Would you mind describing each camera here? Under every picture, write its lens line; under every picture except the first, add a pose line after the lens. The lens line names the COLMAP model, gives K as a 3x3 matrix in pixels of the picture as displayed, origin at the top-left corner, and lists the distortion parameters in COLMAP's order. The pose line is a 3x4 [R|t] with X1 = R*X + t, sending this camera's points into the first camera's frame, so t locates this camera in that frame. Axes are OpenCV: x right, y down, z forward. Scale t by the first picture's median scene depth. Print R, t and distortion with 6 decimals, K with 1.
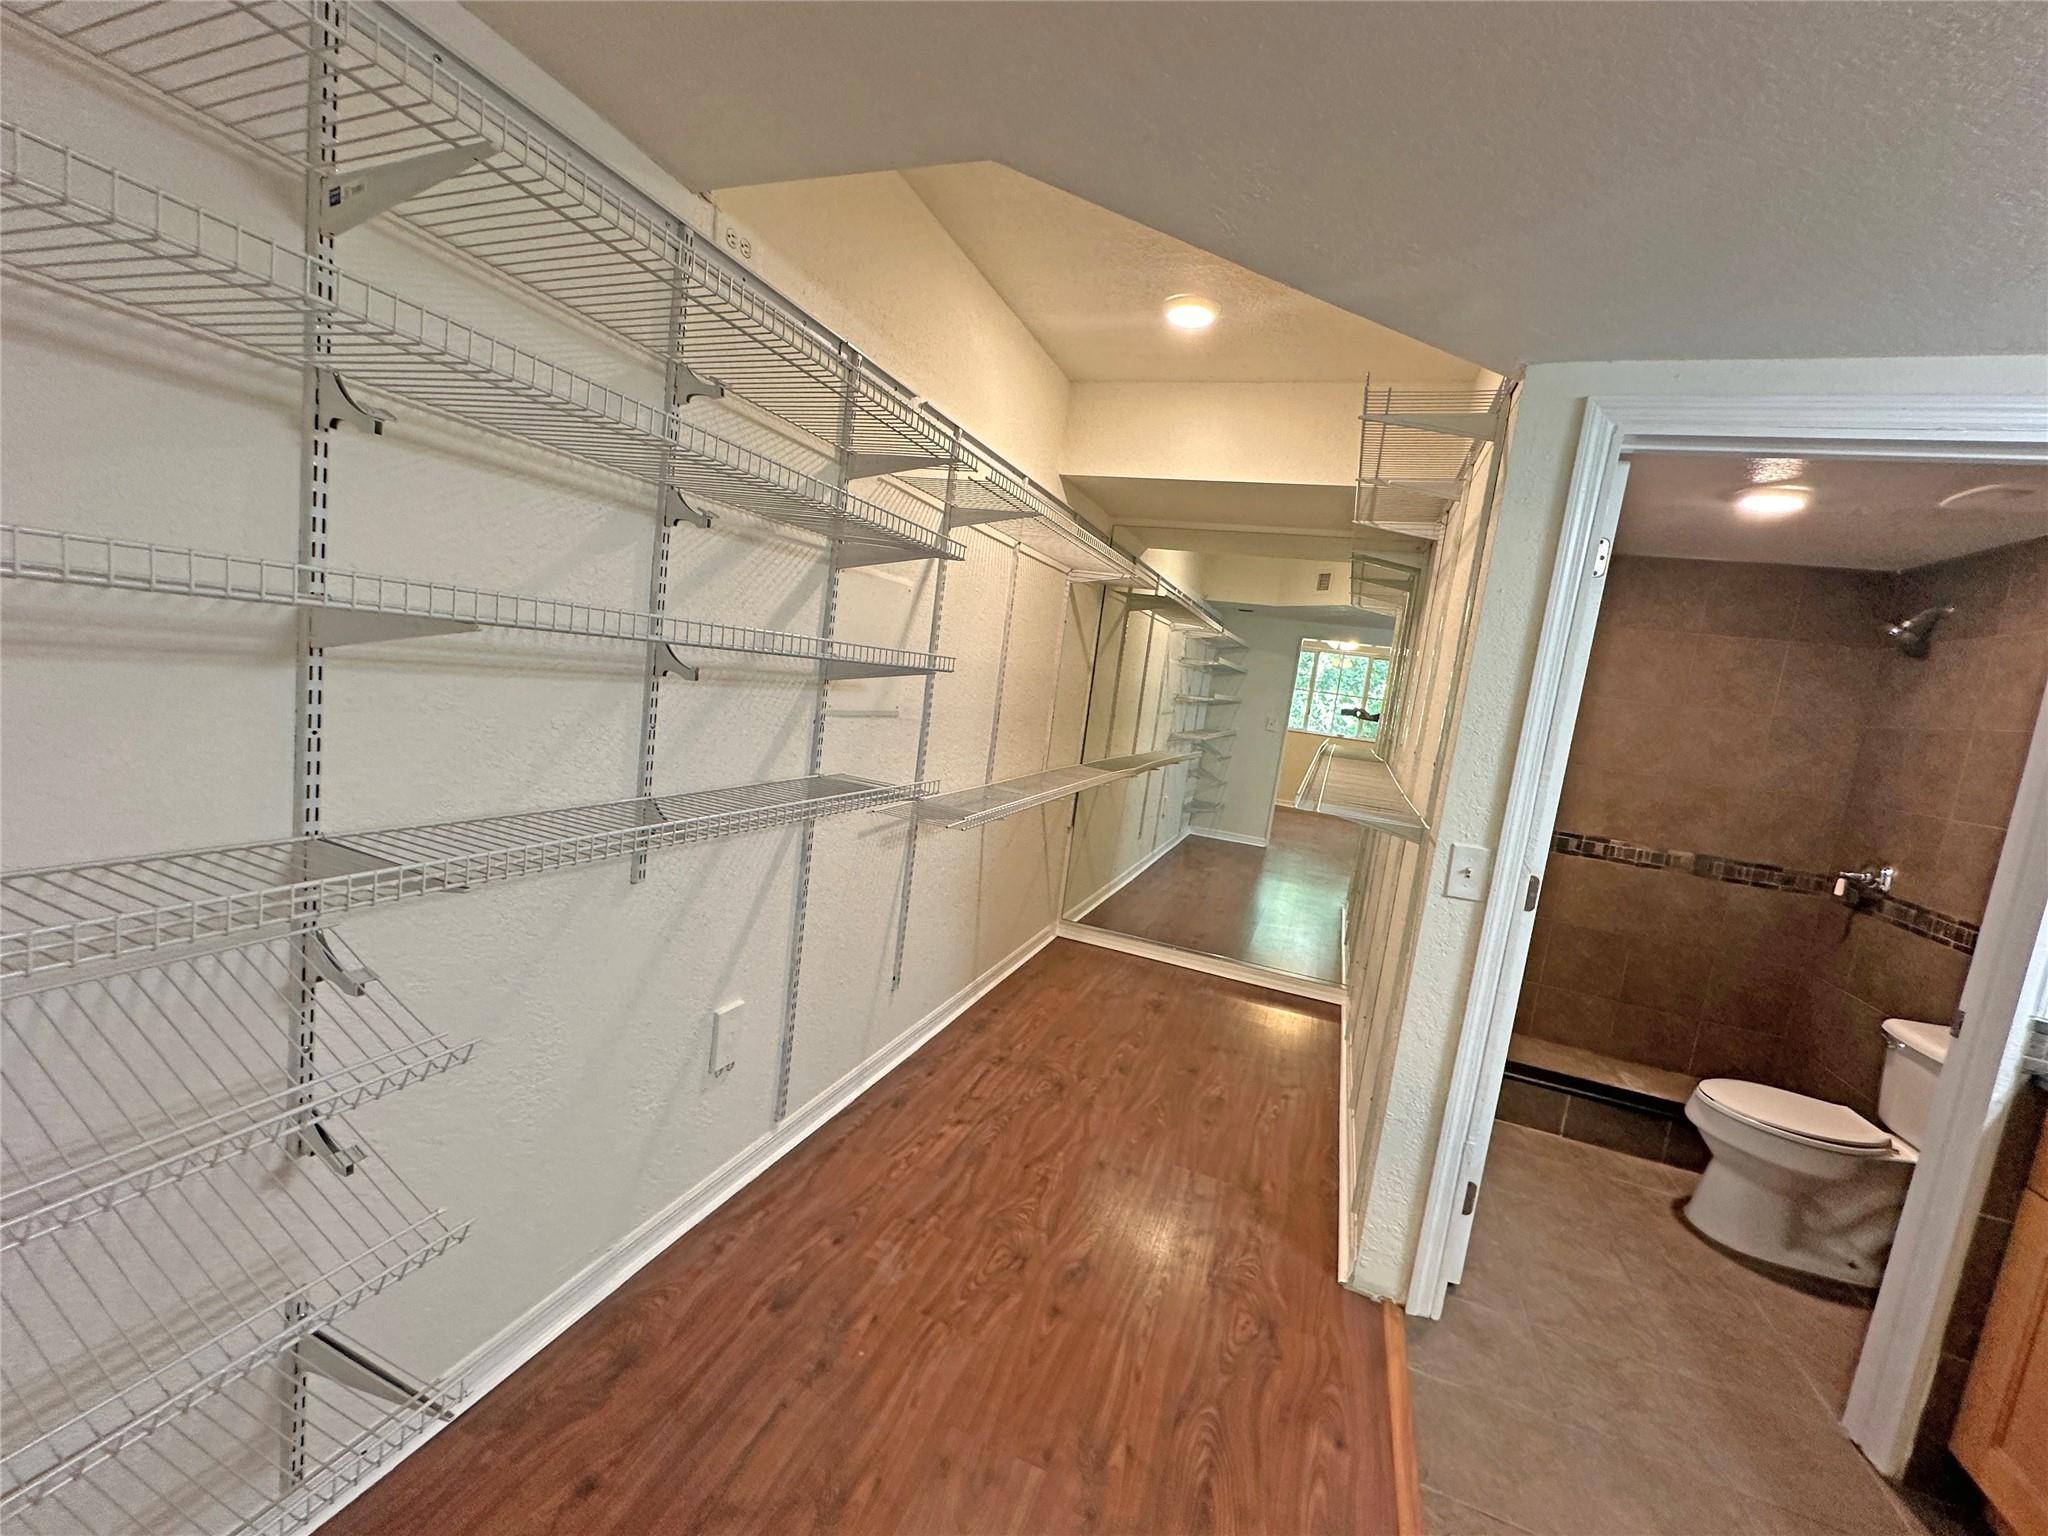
lens RADIAL K [[821.7, 0, 1026.6], [0, 821.7, 768.1], [0, 0, 1]] dist [-0.002689, 0.000658]
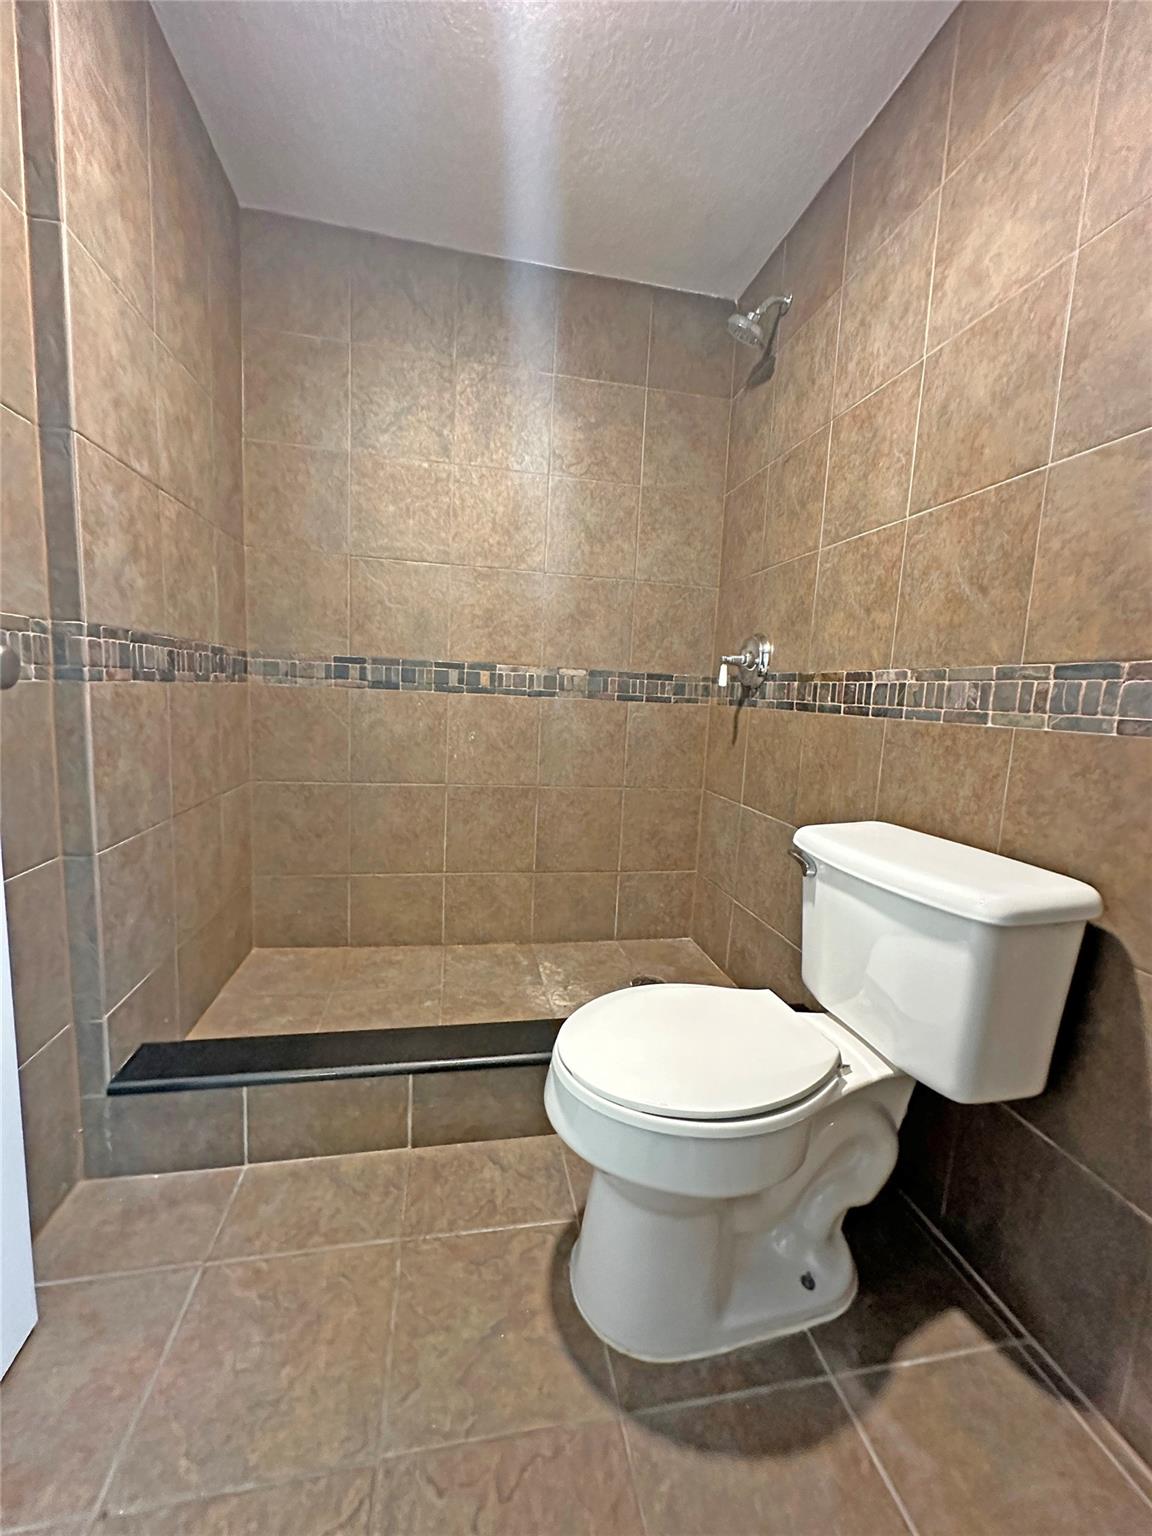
lens RADIAL K [[616.3, 0, 576.9], [0, 616.3, 771.0], [0, 0, 1]] dist [-0.002689, 0.000658]
pose [[0.843147, -0.154281, 0.515074, 0.596970], [0.122561, 0.987877, 0.095276, 0.175249], [-0.523529, -0.017204, 0.851834, 0.612213]]
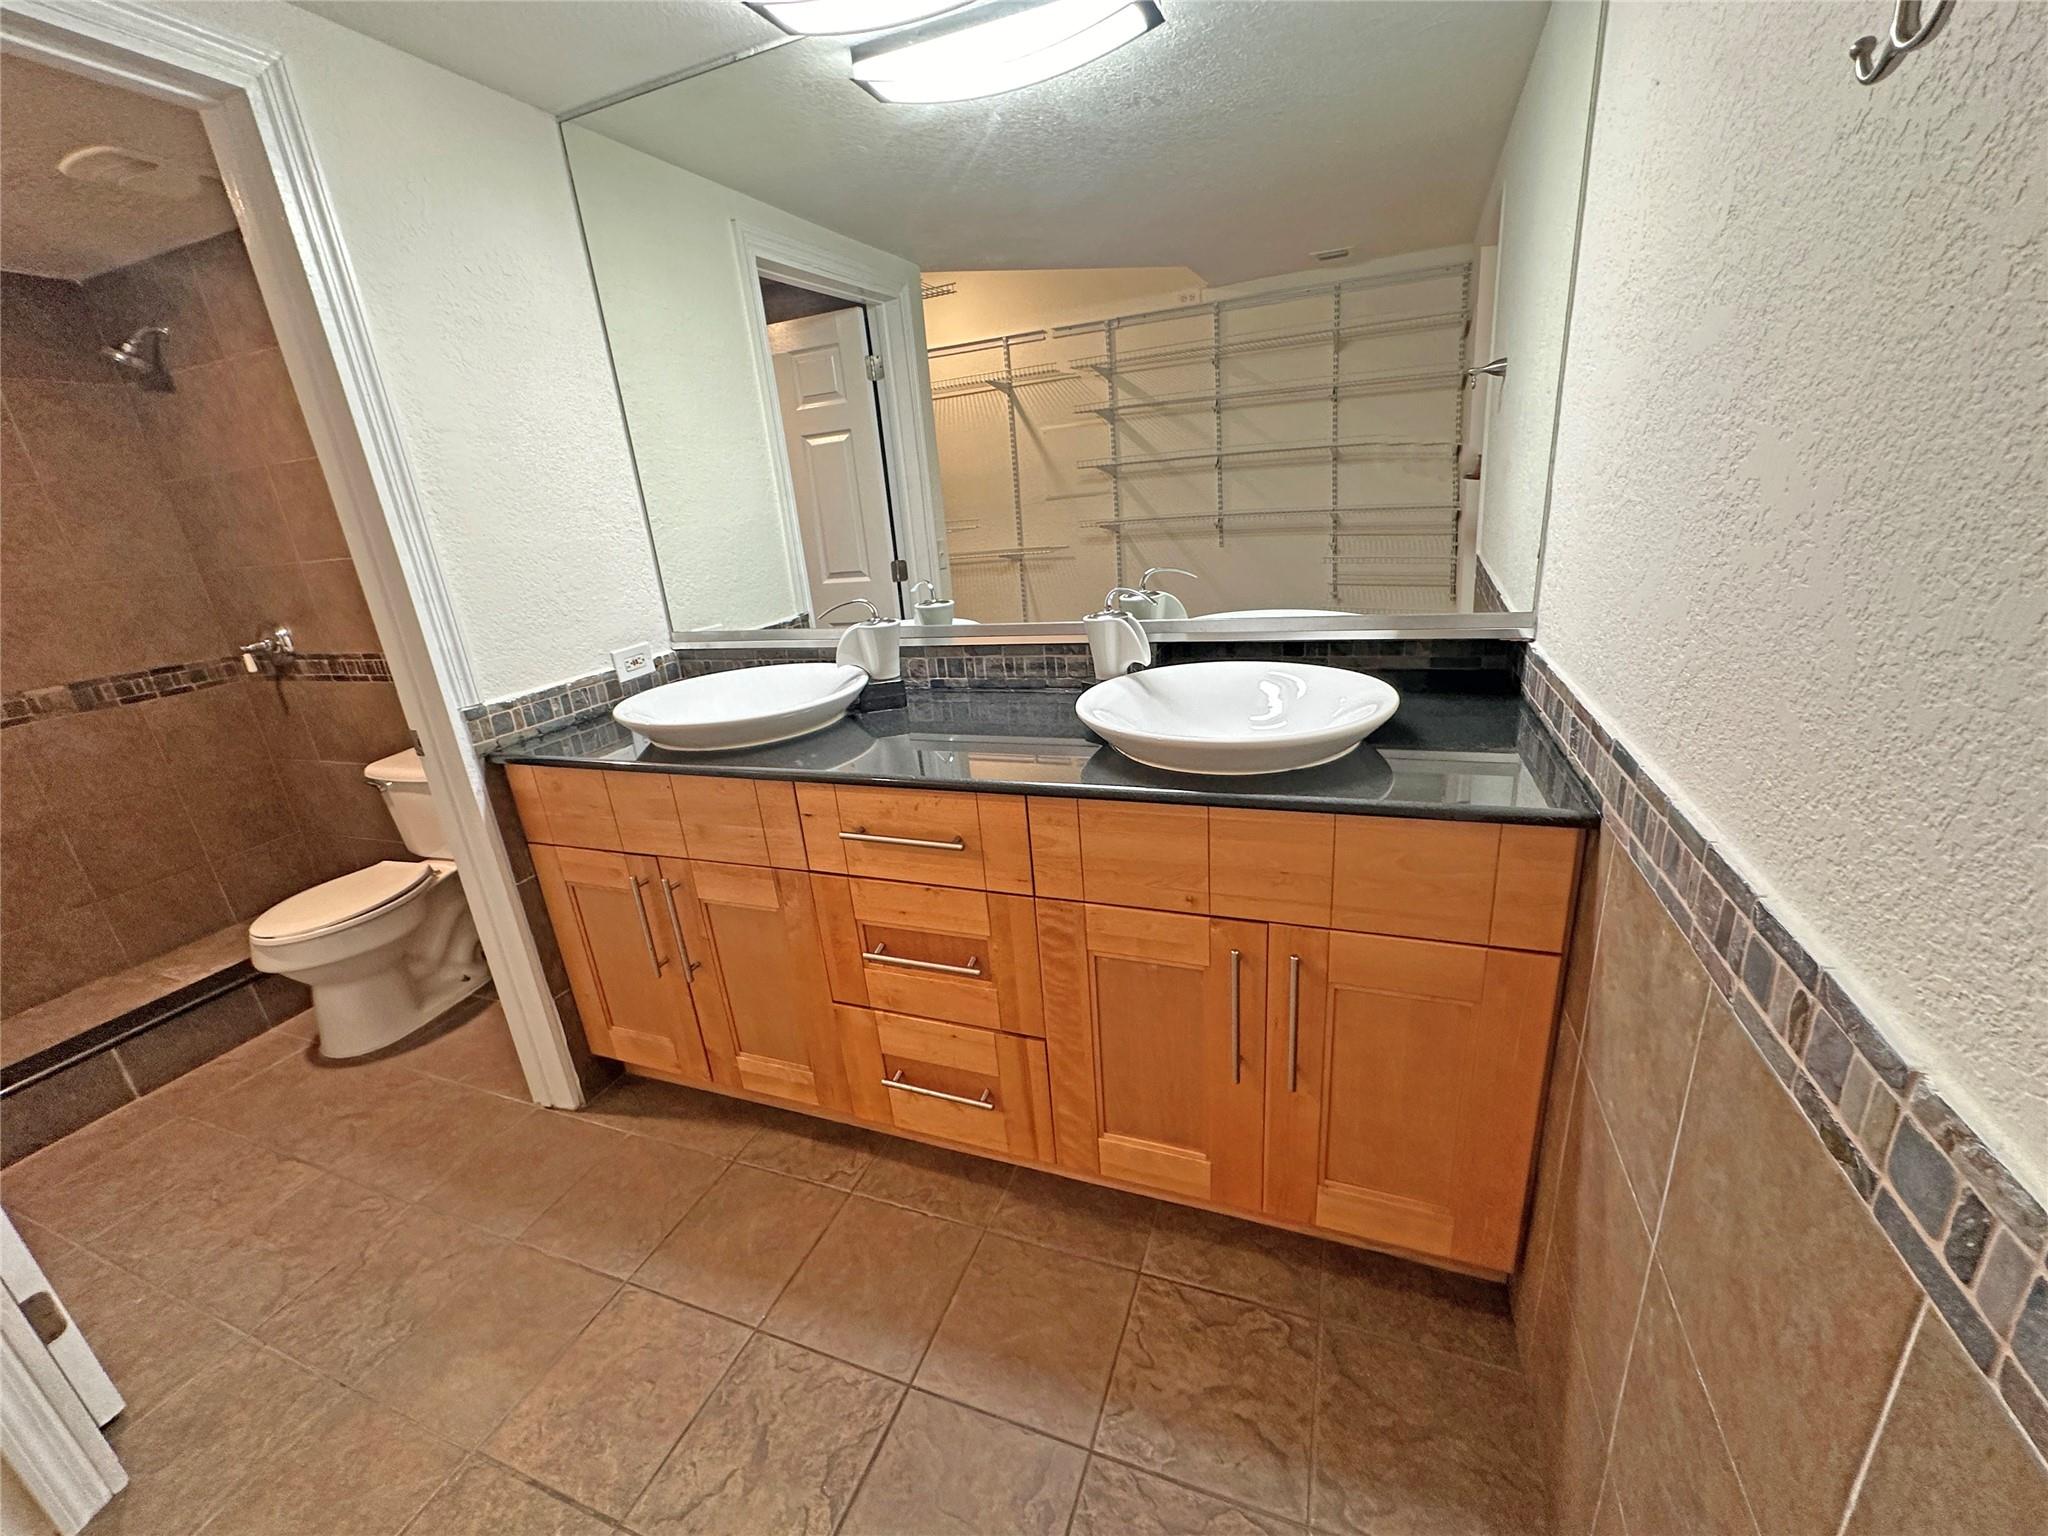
lens RADIAL K [[821.7, 0, 1020.1], [0, 821.7, 768.5], [0, 0, 1]] dist [-0.002689, 0.000658]
pose [[-0.008010, -0.439469, 0.898222, 0.115223], [0.201996, 0.879022, 0.431877, 0.028752], [-0.979354, 0.184897, 0.081730, 0.109124]]
